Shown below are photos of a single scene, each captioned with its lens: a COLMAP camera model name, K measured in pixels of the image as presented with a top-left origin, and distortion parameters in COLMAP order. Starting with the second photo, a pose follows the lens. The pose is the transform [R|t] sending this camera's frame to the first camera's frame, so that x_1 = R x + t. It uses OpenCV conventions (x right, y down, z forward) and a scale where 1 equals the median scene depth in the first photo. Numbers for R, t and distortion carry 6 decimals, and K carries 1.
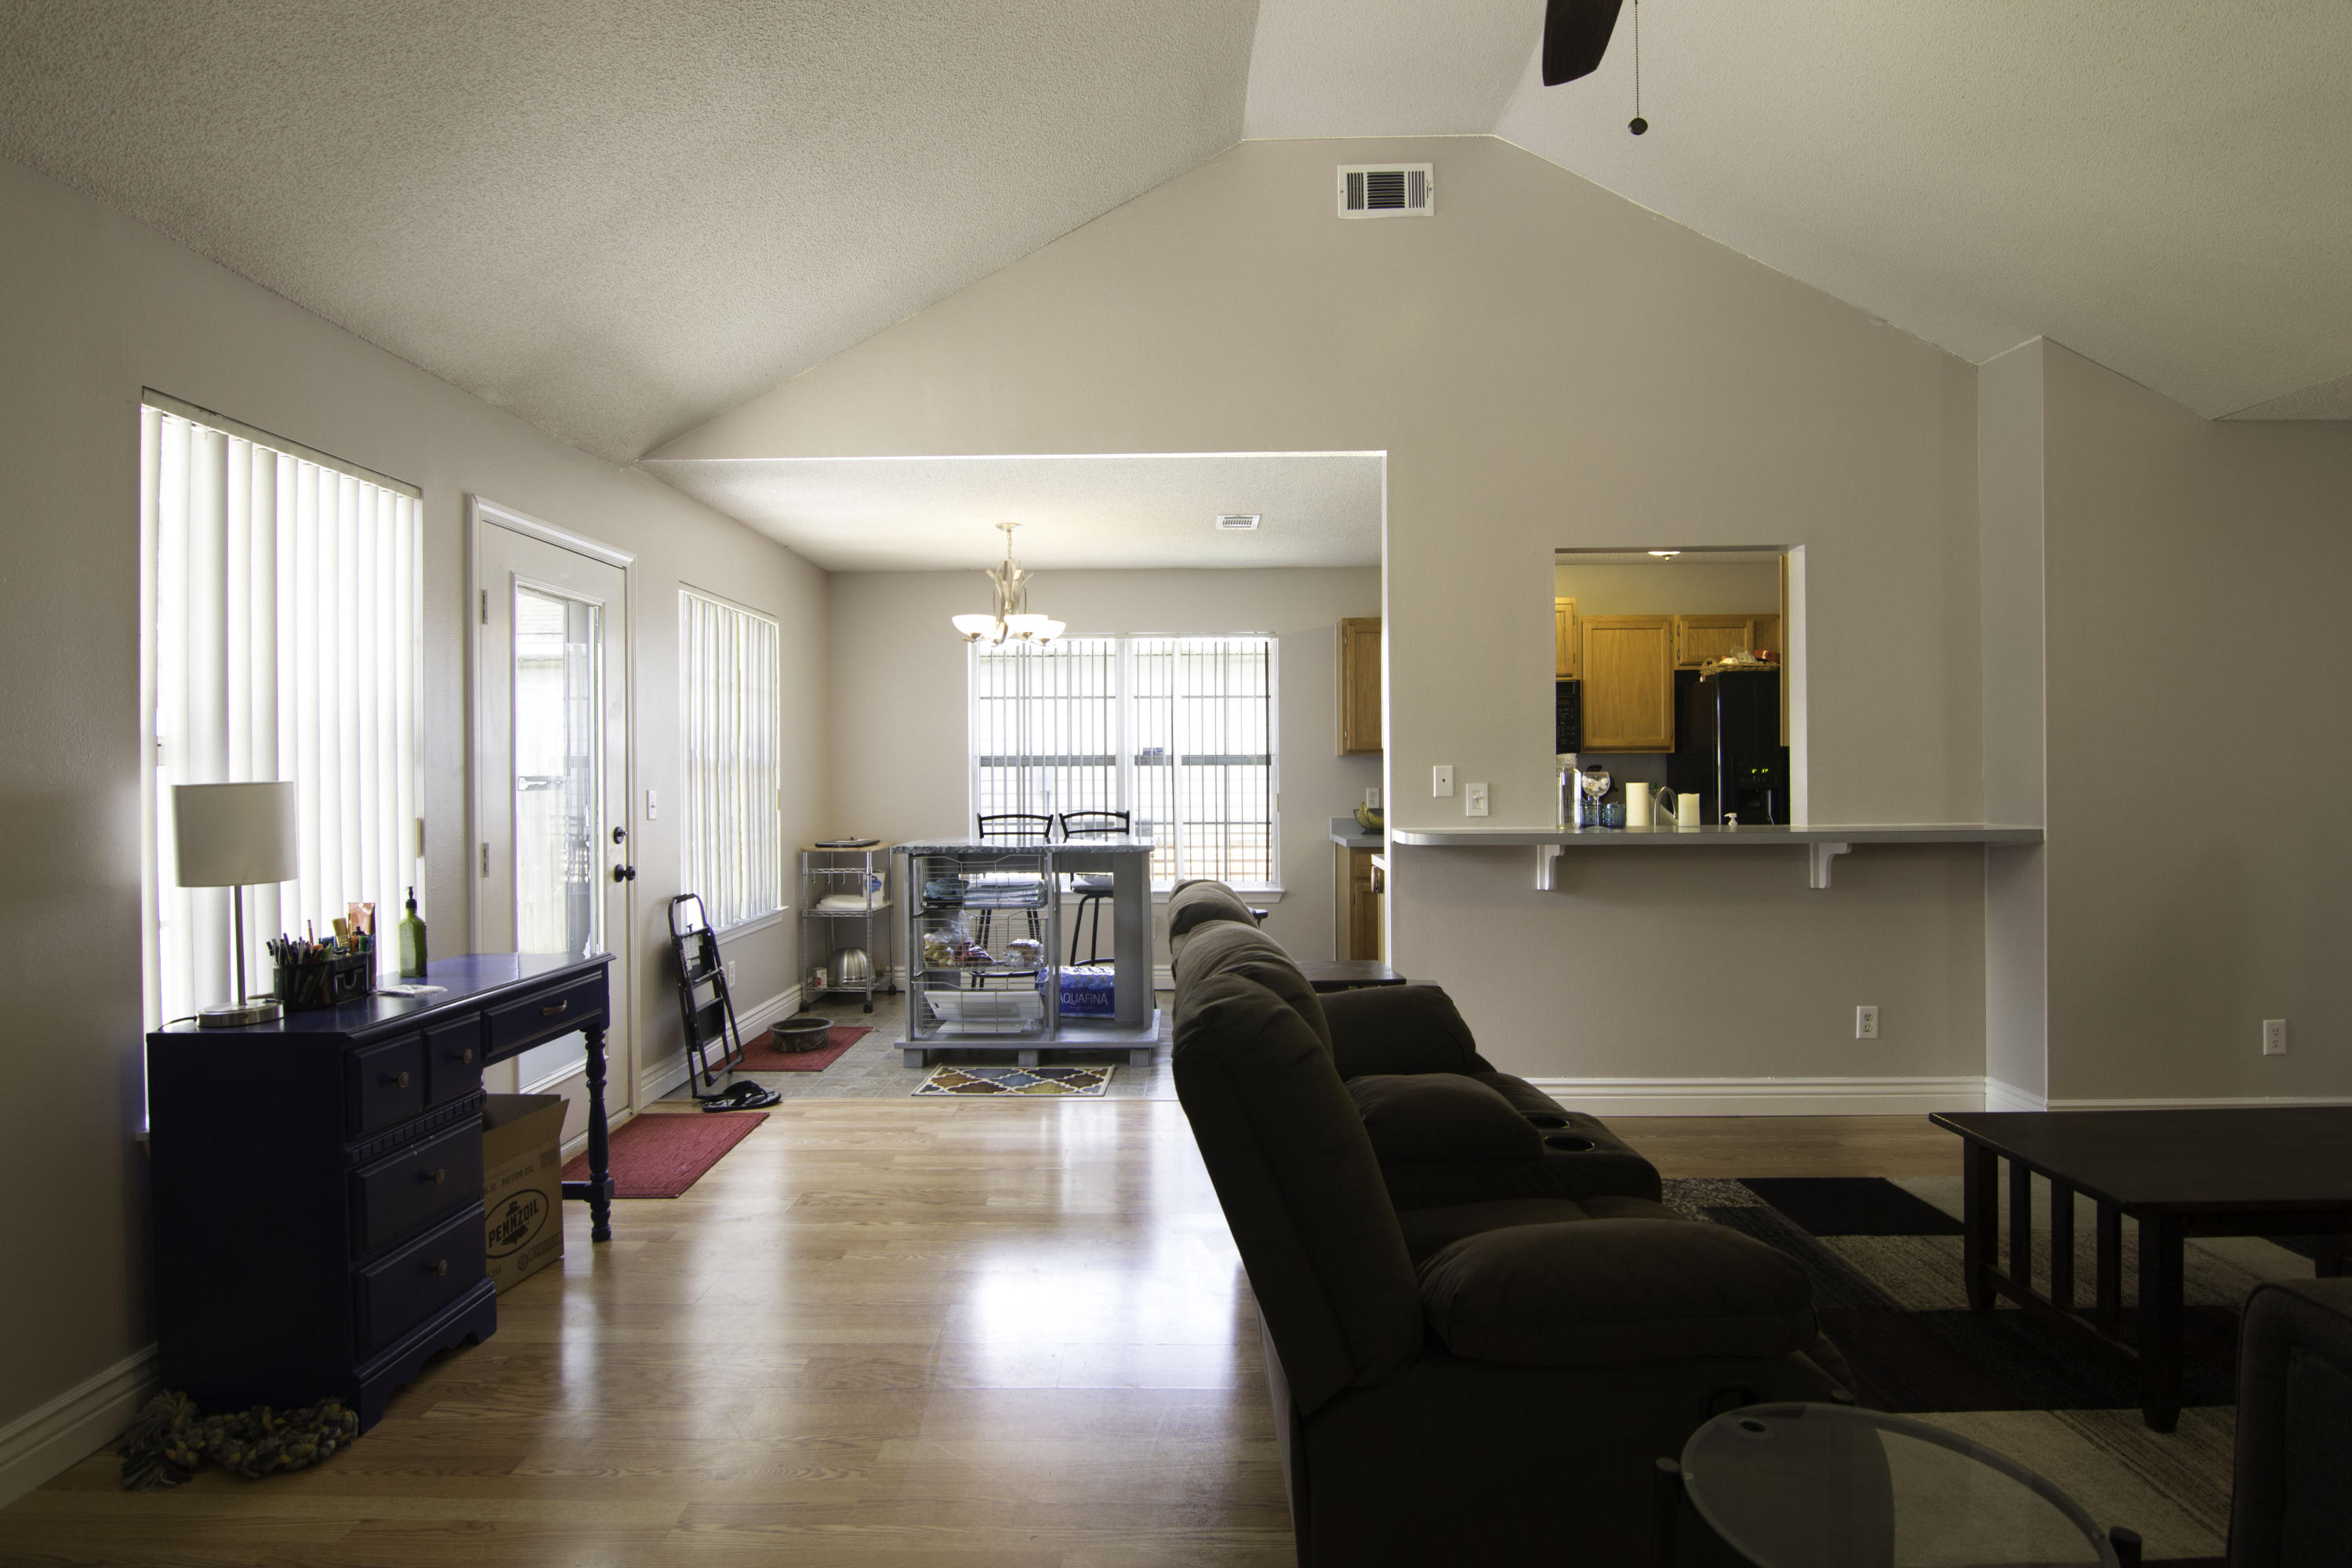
lens RADIAL K [[1187.1, 0, 1172.4], [0, 1187.1, 773.7], [0, 0, 1]] dist [-0.004592, -0.013195]
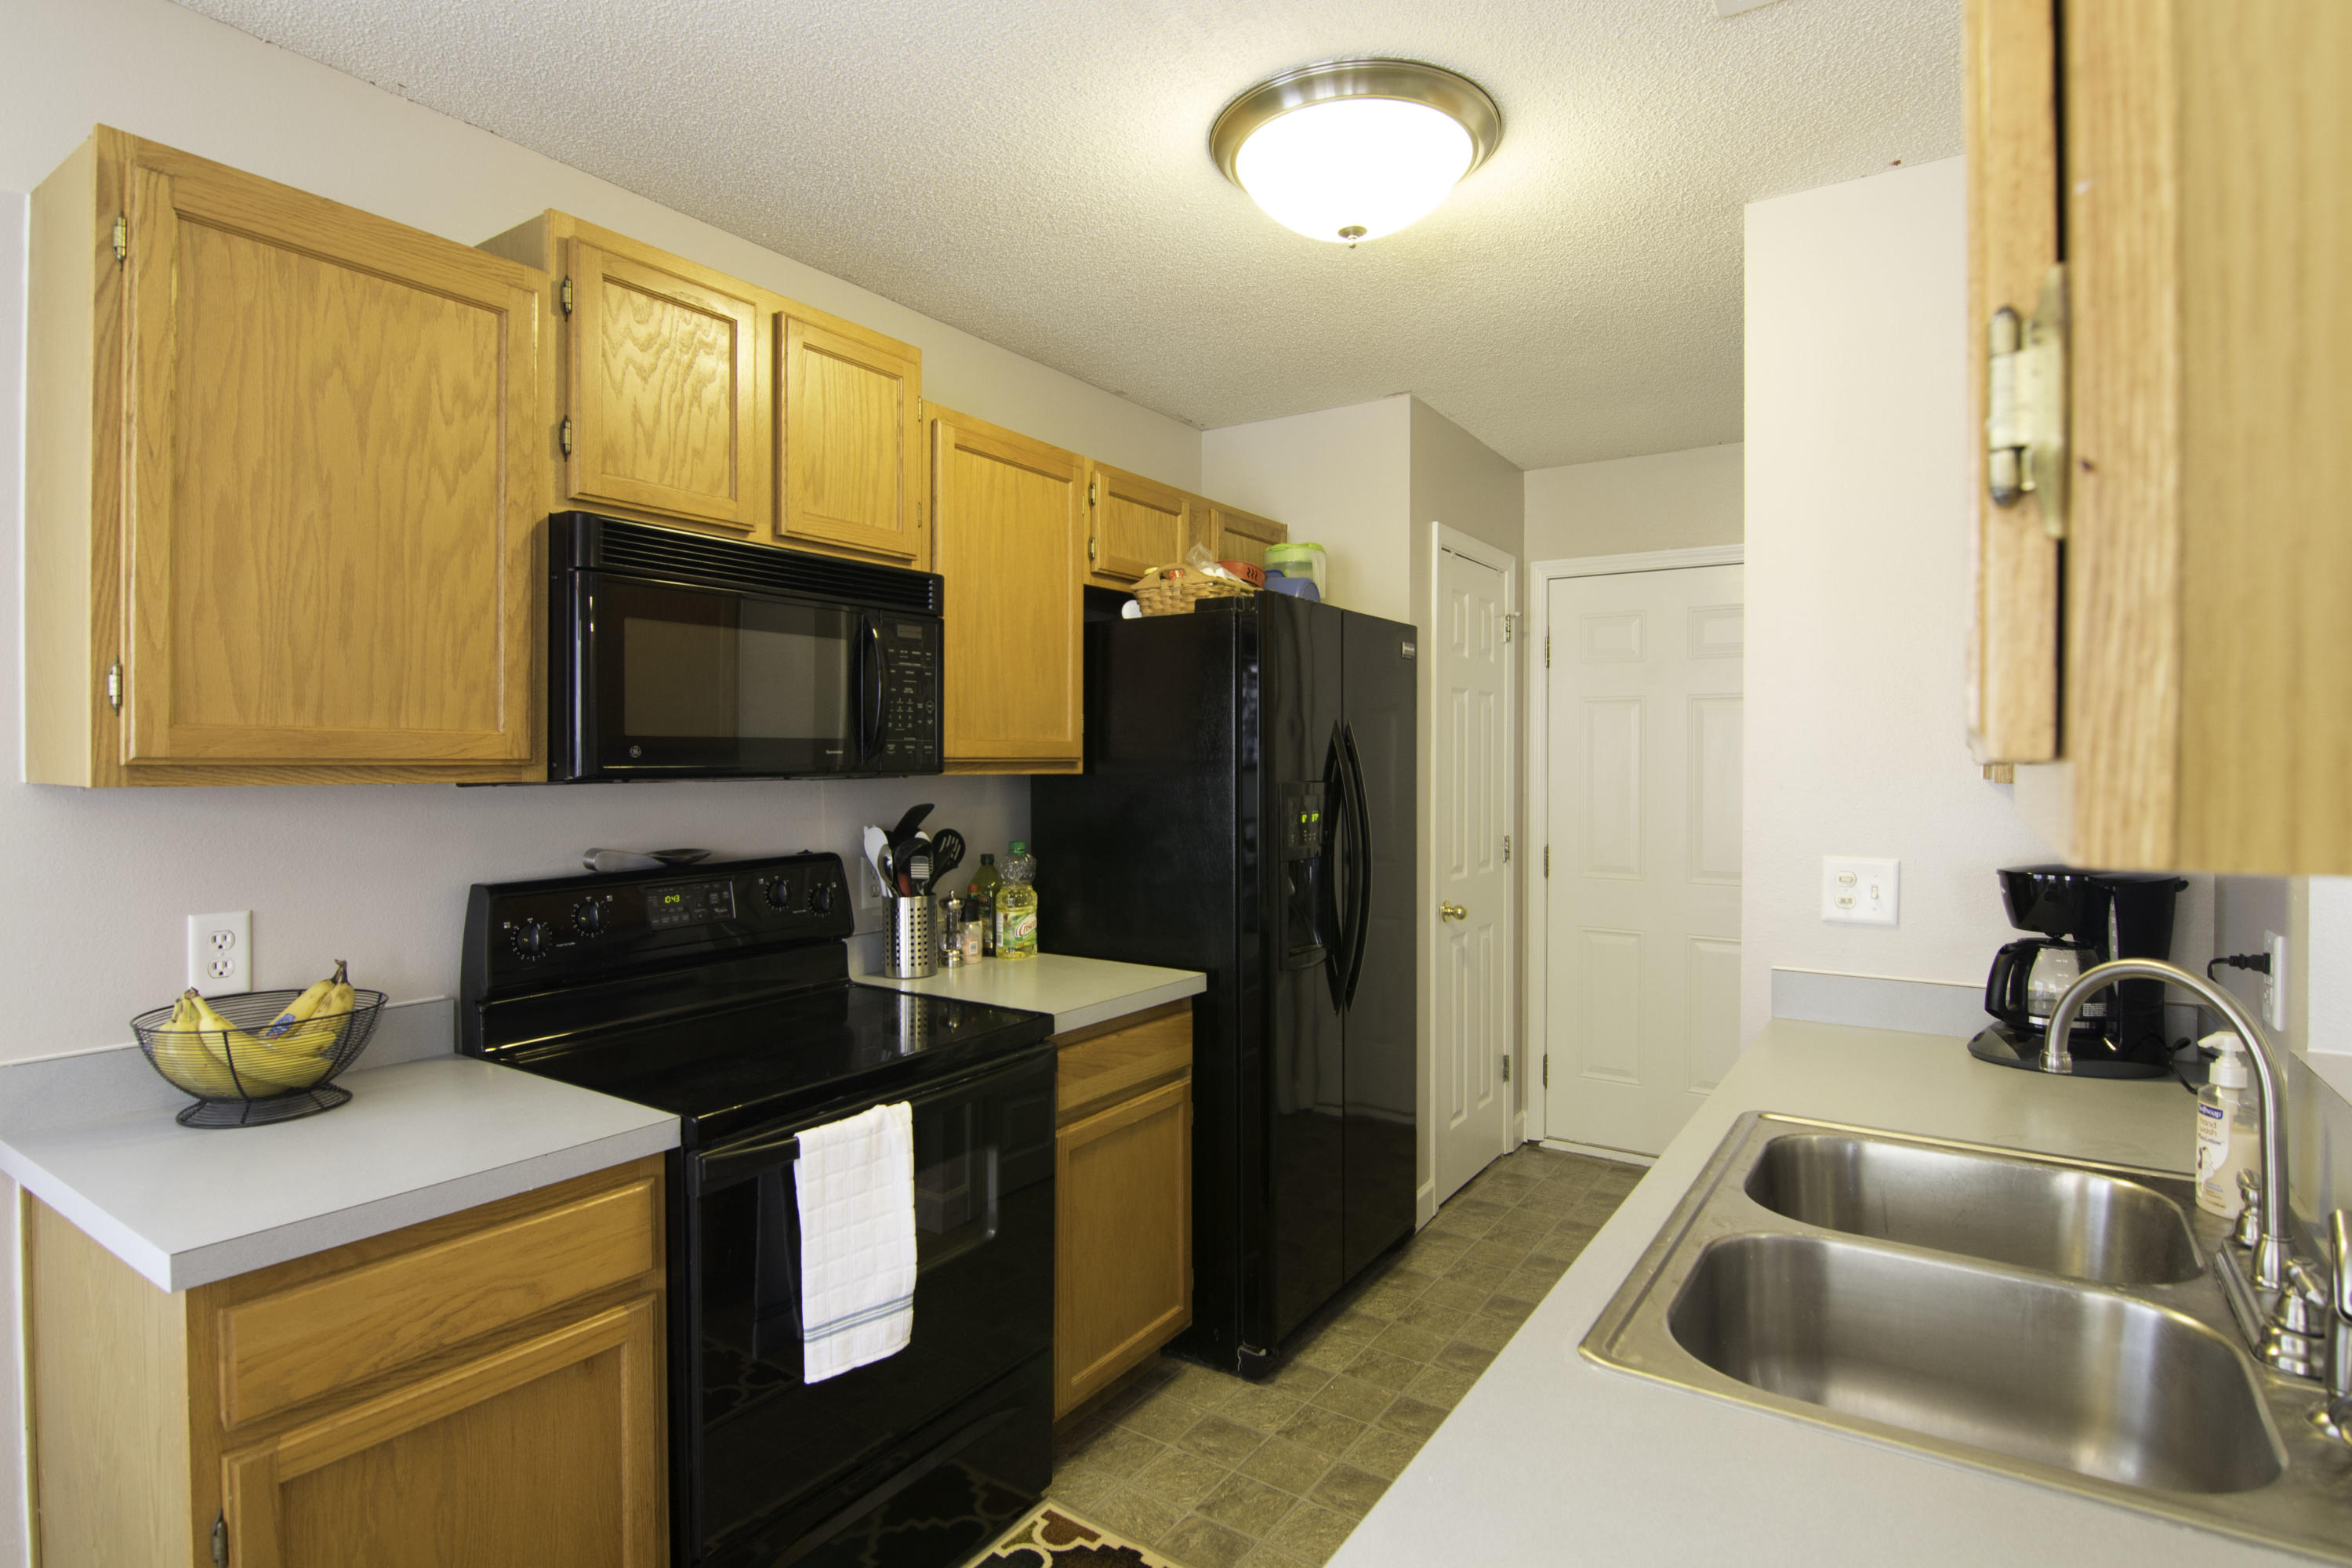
lens RADIAL K [[1187.1, 0, 1172.4], [0, 1187.1, 773.7], [0, 0, 1]] dist [-0.004592, -0.013195]
pose [[0.527999, 0.005492, 0.849227, 0.106096], [-0.011884, 0.999929, 0.000922, -0.027242], [-0.849162, -0.010579, 0.528027, 1.121770]]
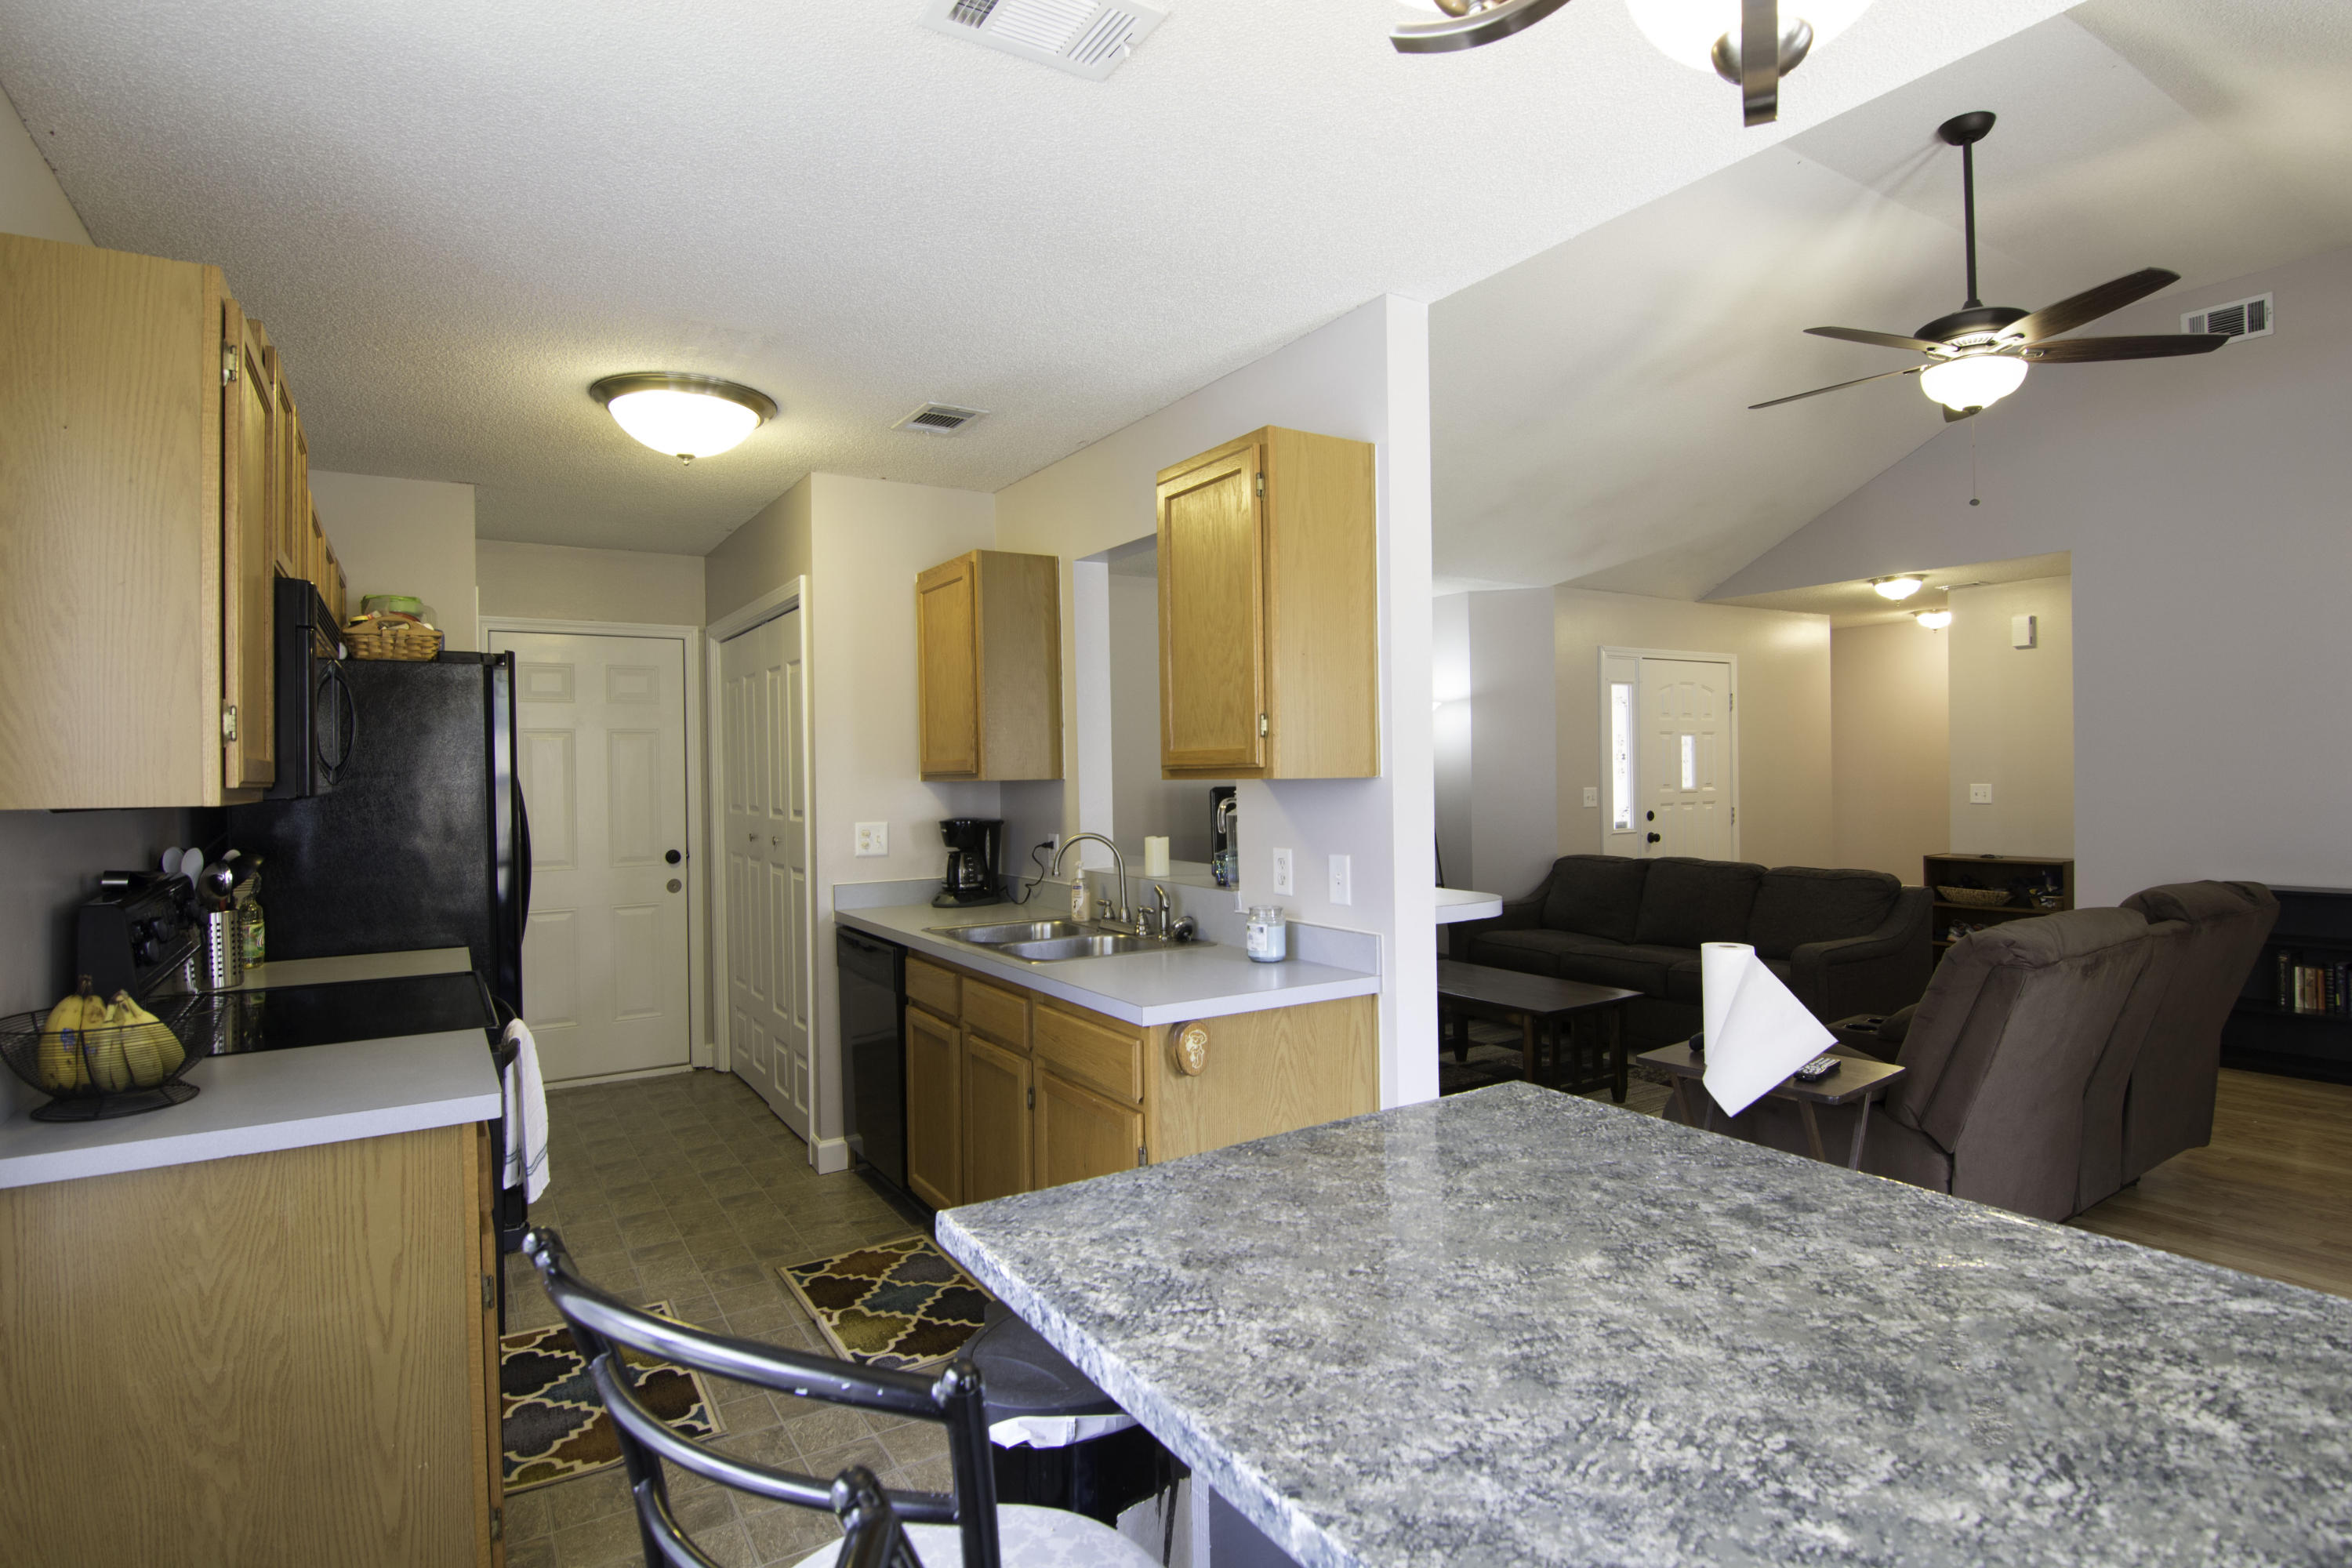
lens RADIAL K [[1187.1, 0, 1172.4], [0, 1187.1, 773.7], [0, 0, 1]] dist [-0.004592, -0.013195]
pose [[-0.569534, 0.019961, 0.821725, -0.240030], [0.020772, 0.999735, -0.009887, -0.021321], [-0.821705, 0.011438, -0.569798, 1.462598]]
